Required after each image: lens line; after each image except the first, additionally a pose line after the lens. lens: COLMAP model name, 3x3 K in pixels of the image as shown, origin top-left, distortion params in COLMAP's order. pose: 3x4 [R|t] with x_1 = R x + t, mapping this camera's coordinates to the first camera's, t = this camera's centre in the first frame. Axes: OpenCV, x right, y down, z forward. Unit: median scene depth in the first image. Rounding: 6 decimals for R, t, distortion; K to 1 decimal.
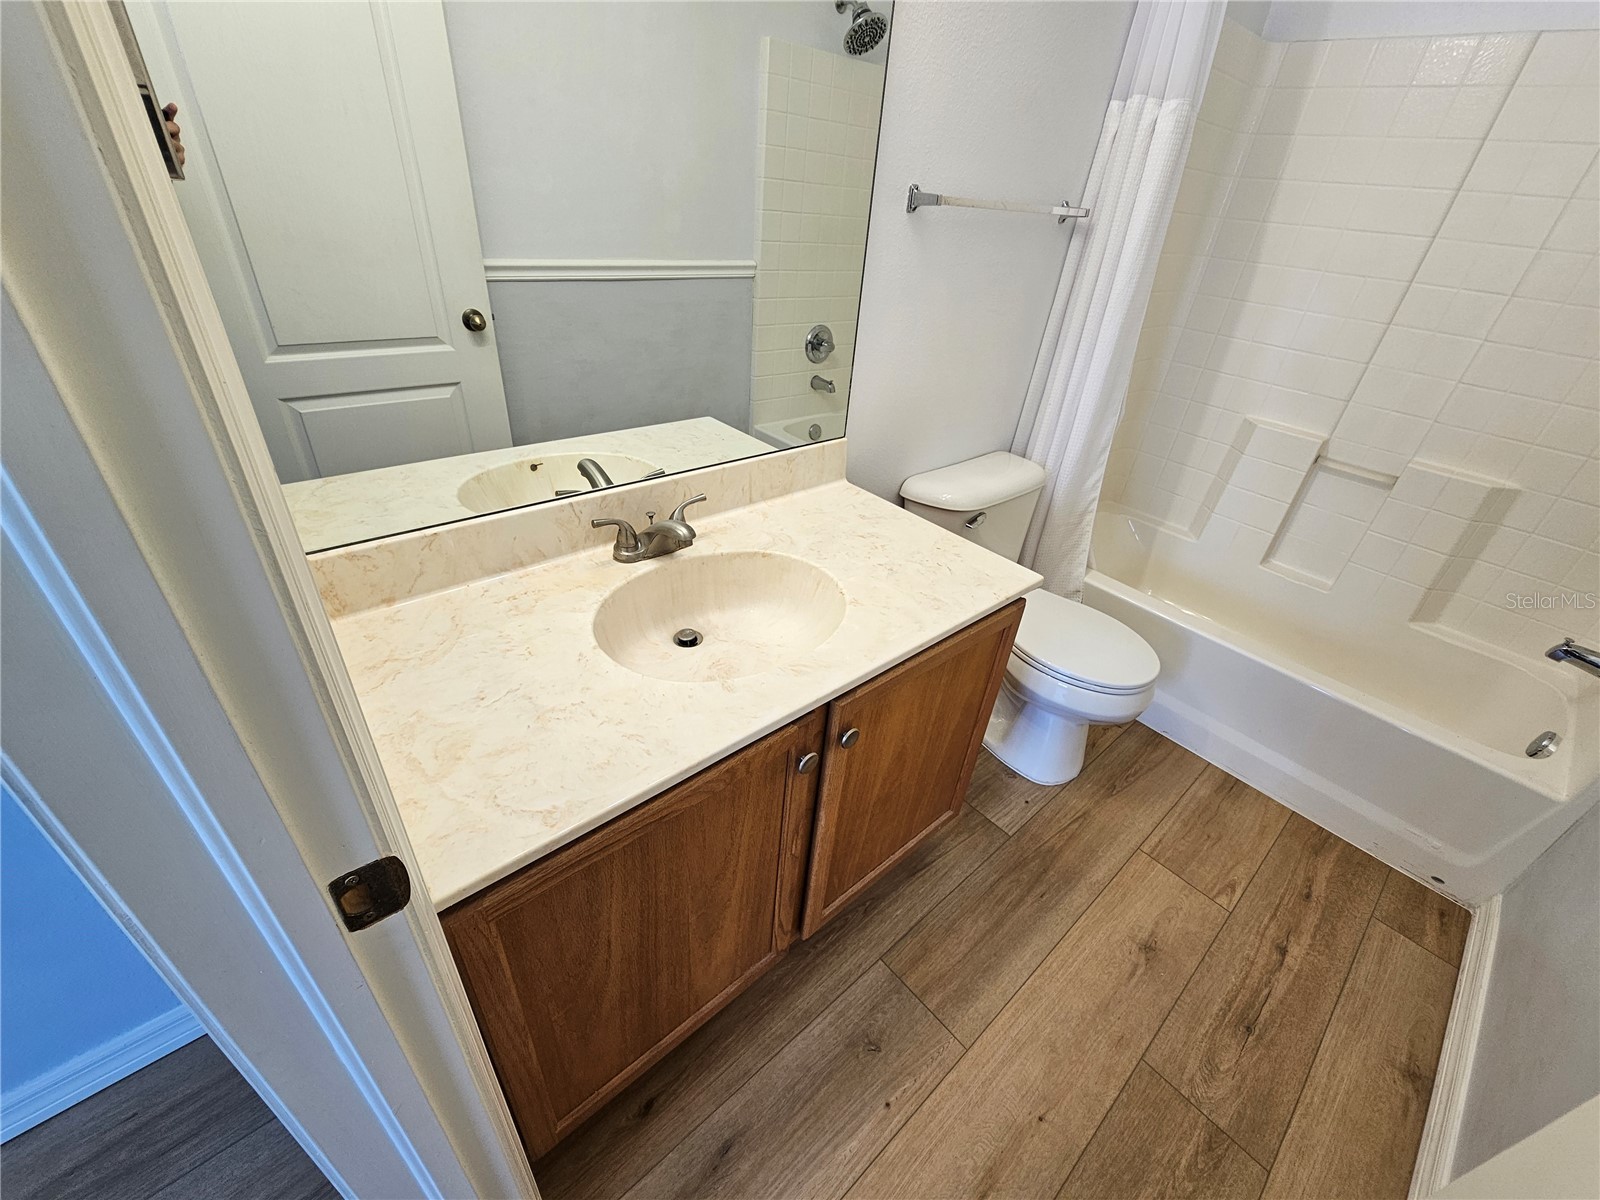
lens RADIAL K [[659.6, 0, 802.4], [0, 659.6, 608.7], [0, 0, 1]] dist [-0.001745, -0.000445]
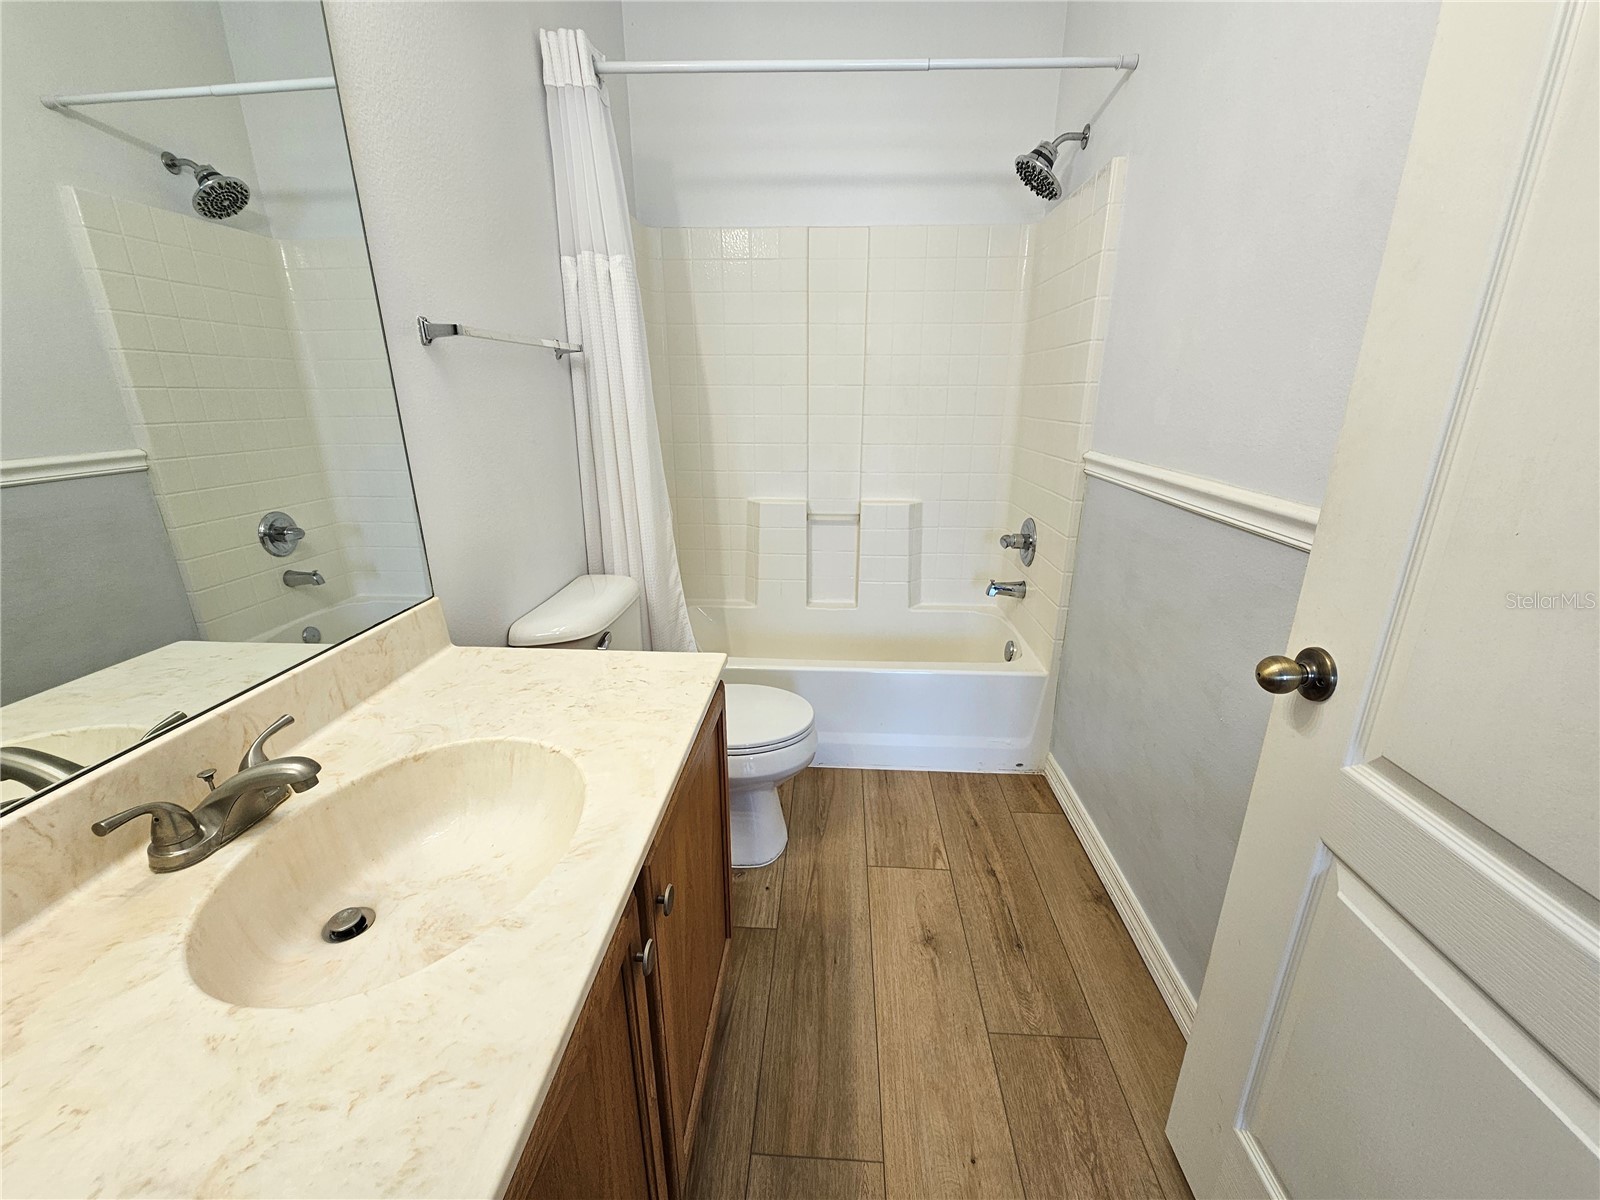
lens RADIAL K [[655.6, 0, 802.6], [0, 655.6, 608.2], [0, 0, 1]] dist [-0.002332, -0.000535]
pose [[0.702086, -0.299937, 0.645842, -0.146357], [0.431846, 0.900490, -0.051256, -0.007480], [-0.566201, 0.314891, 0.761748, 0.125884]]
